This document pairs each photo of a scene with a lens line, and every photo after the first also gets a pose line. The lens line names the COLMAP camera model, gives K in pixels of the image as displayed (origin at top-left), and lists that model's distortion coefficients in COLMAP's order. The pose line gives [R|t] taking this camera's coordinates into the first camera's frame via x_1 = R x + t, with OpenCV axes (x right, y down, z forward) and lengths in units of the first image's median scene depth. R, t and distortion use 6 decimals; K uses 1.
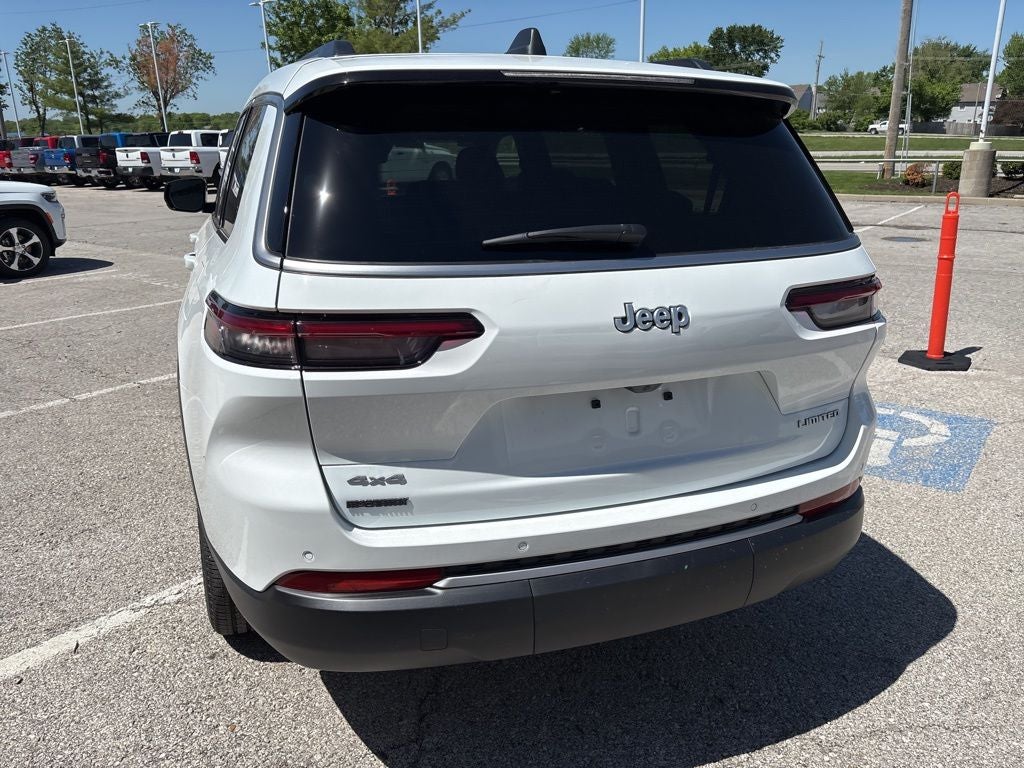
lens RADIAL K [[774.5, 0, 509.6], [0, 774.5, 383.0], [0, 0, 1]] dist [0.044028, -0.050660]
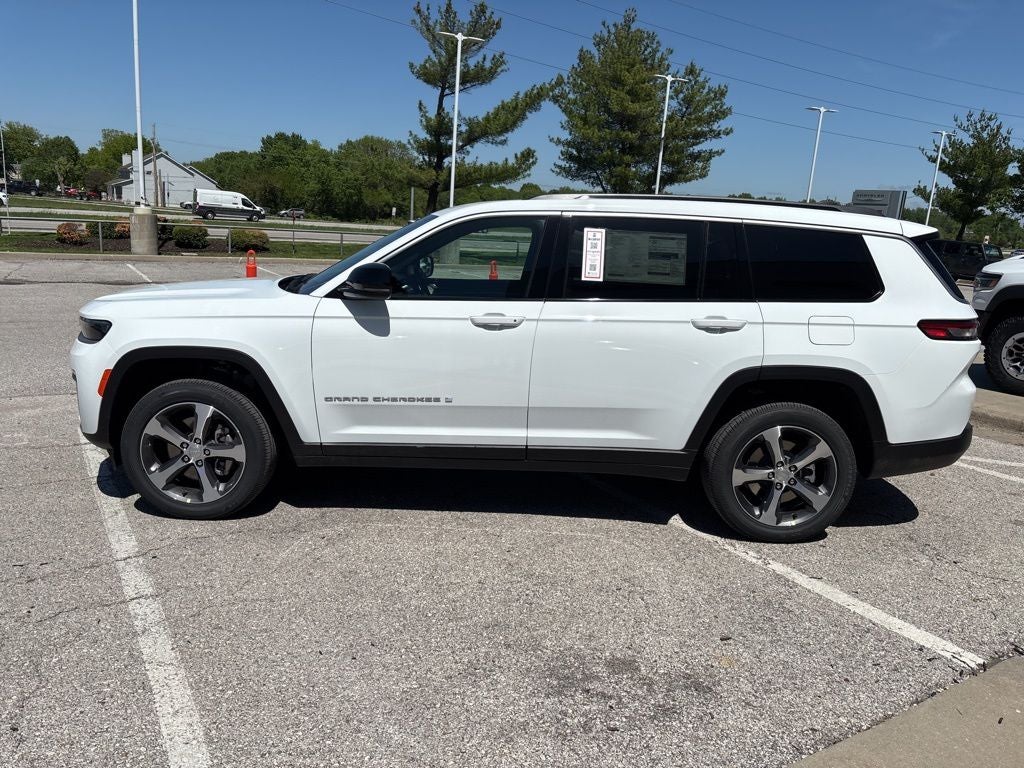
lens RADIAL K [[774.5, 0, 510.7], [0, 774.5, 388.3], [0, 0, 1]] dist [0.044028, -0.050660]
pose [[0.342561, -0.168656, 0.924233, -0.728135], [0.220003, 0.970802, 0.095611, -0.101253], [-0.913373, 0.170581, 0.369664, 0.320902]]
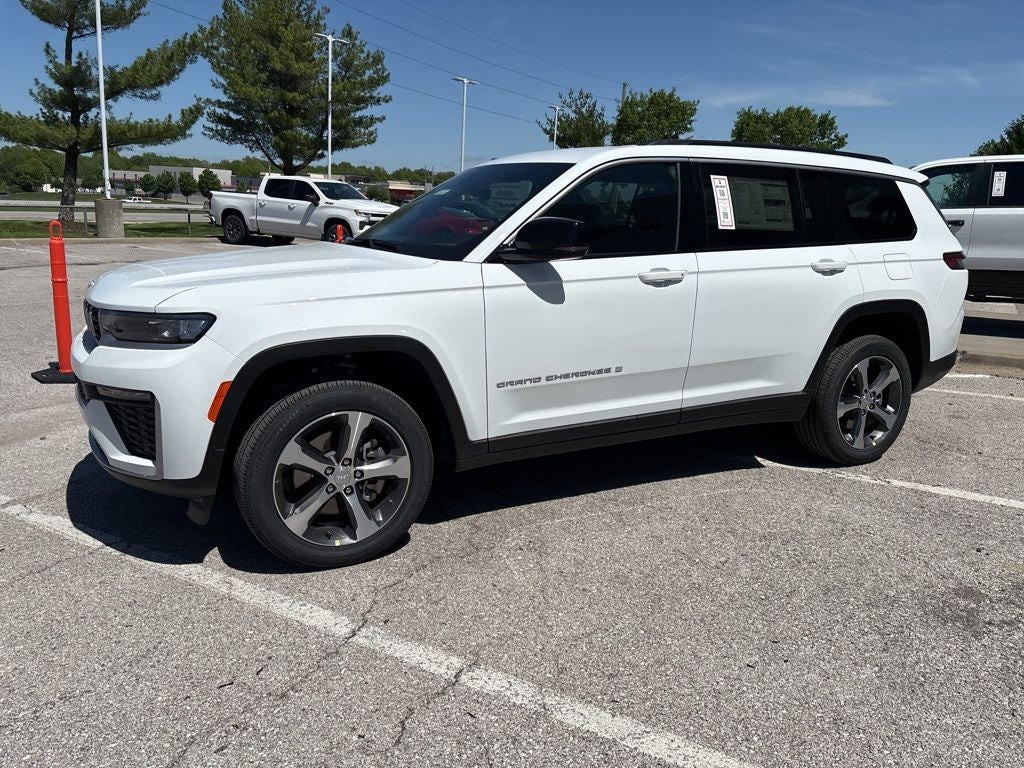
lens RADIAL K [[774.5, 0, 509.8], [0, 774.5, 380.3], [0, 0, 1]] dist [0.044028, -0.050660]
pose [[-0.140419, -0.207298, 0.968148, -0.705070], [0.258108, 0.936360, 0.237928, -0.180837], [-0.955857, 0.283296, -0.077977, 0.681867]]
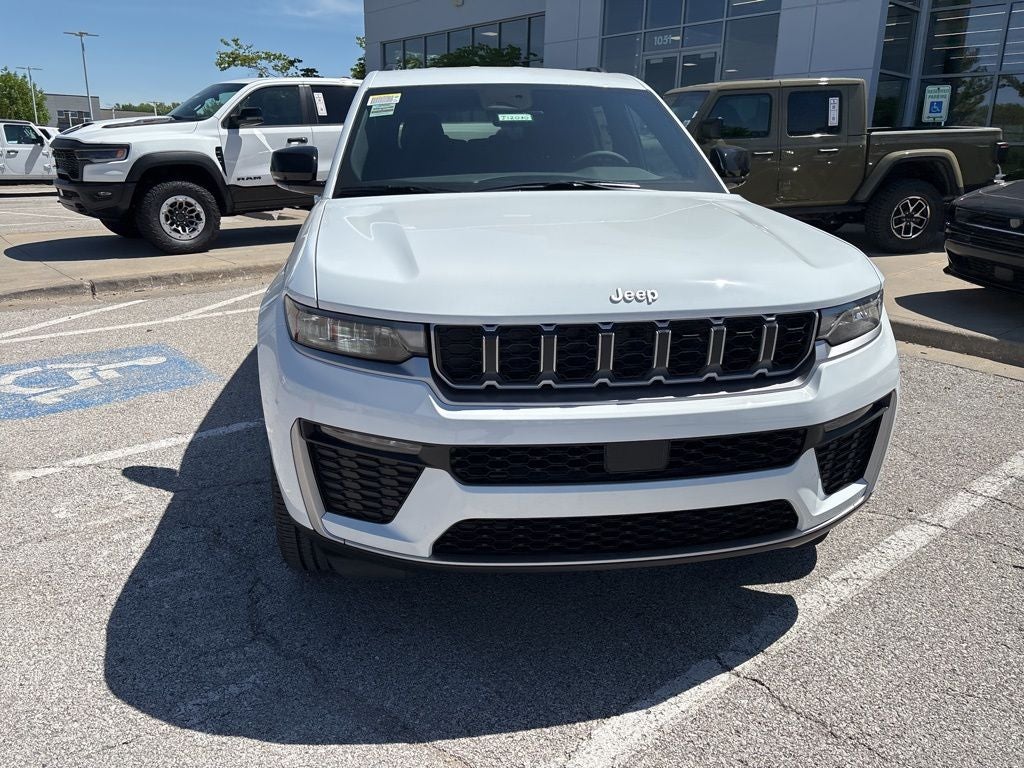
lens RADIAL K [[774.5, 0, 509.0], [0, 774.5, 391.0], [0, 0, 1]] dist [0.044028, -0.050660]
pose [[-0.977727, -0.061865, 0.200555, -0.217249], [0.061845, 0.828219, 0.556981, -0.308552], [-0.200561, 0.556979, -0.805947, 1.103100]]
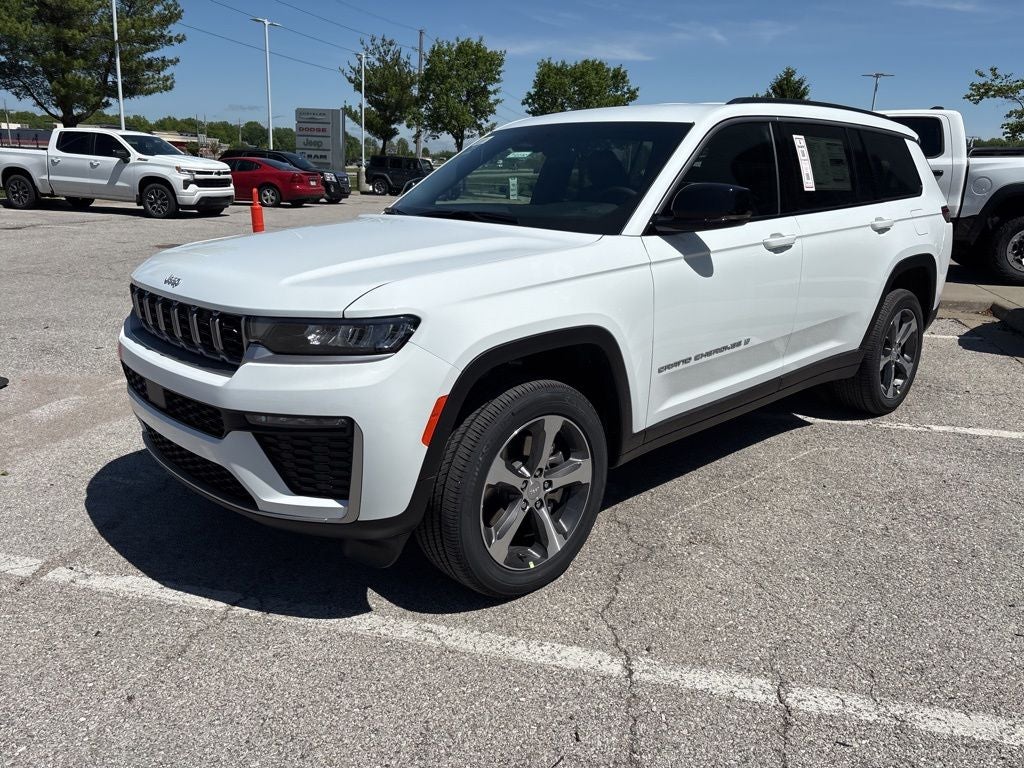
lens RADIAL K [[774.5, 0, 511.0], [0, 774.5, 380.8], [0, 0, 1]] dist [0.044028, -0.050660]
pose [[-0.395219, -0.241260, 0.886338, -0.601959], [0.250856, 0.899870, 0.356800, -0.236851], [-0.883670, 0.363357, -0.295124, 0.853616]]
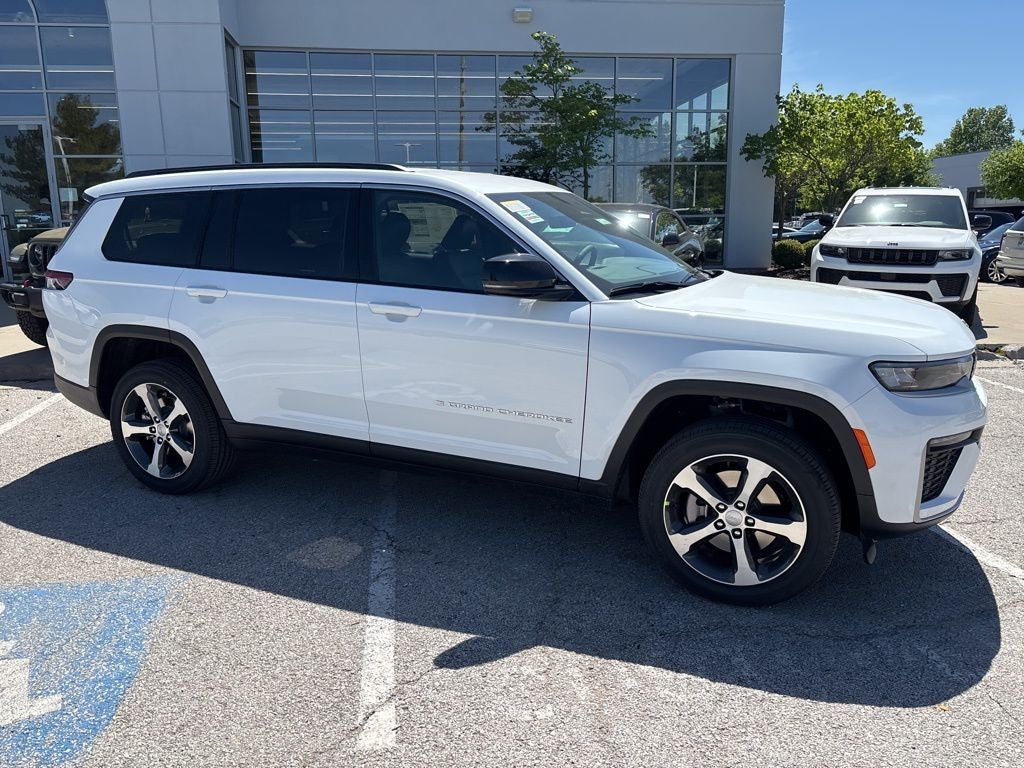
lens RADIAL K [[774.5, 0, 509.1], [0, 774.5, 391.9], [0, 0, 1]] dist [0.044028, -0.050660]
pose [[-0.696864, 0.171546, -0.696386, 0.331373], [-0.196466, 0.888173, 0.415390, -0.295215], [0.689770, 0.426286, -0.585233, 0.974696]]
